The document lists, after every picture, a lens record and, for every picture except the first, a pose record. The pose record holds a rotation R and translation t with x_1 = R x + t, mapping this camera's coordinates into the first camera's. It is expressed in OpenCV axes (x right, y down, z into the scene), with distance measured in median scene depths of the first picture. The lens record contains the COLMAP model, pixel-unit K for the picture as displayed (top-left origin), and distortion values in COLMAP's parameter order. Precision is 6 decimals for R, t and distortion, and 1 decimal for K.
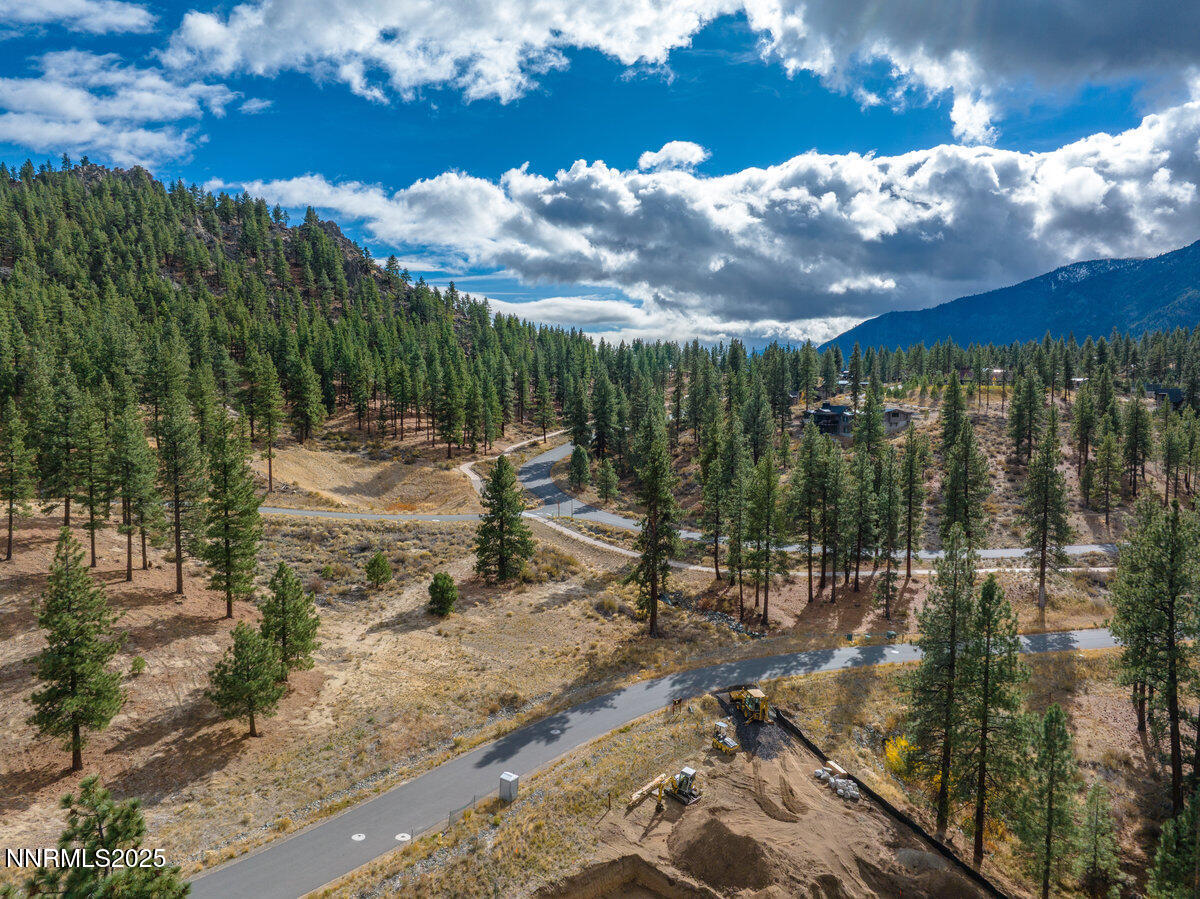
lens RADIAL K [[847.9, 0, 600.0], [0, 847.9, 449.5], [0, 0, 1]] dist [-0.037008, 0.001776]
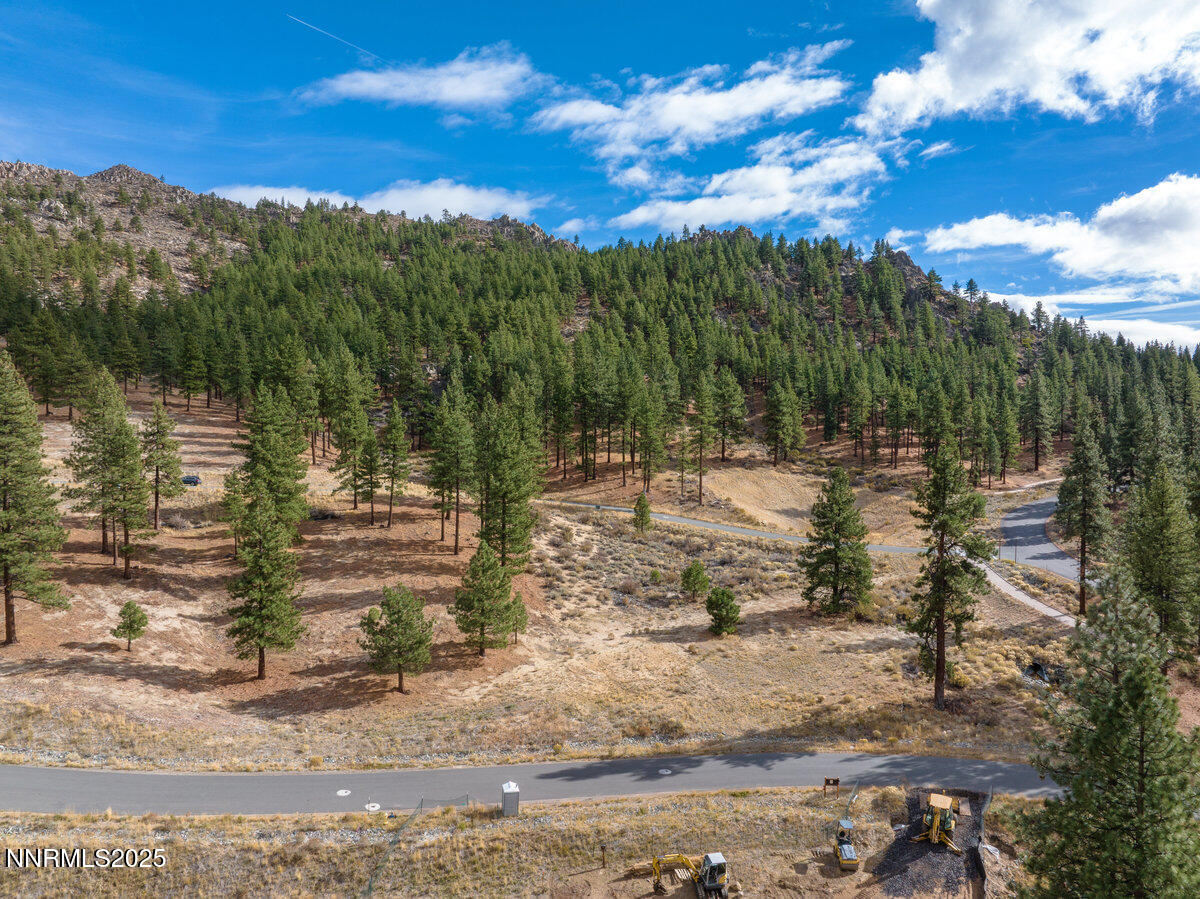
lens RADIAL K [[847.4, 0, 600.3], [0, 847.4, 520.9], [0, 0, 1]] dist [-0.039390, 0.002325]
pose [[0.728037, 0.072786, -0.681663, 0.385289], [-0.053721, 0.997347, 0.049118, 0.044164], [0.683430, 0.000860, 0.730016, 0.300863]]
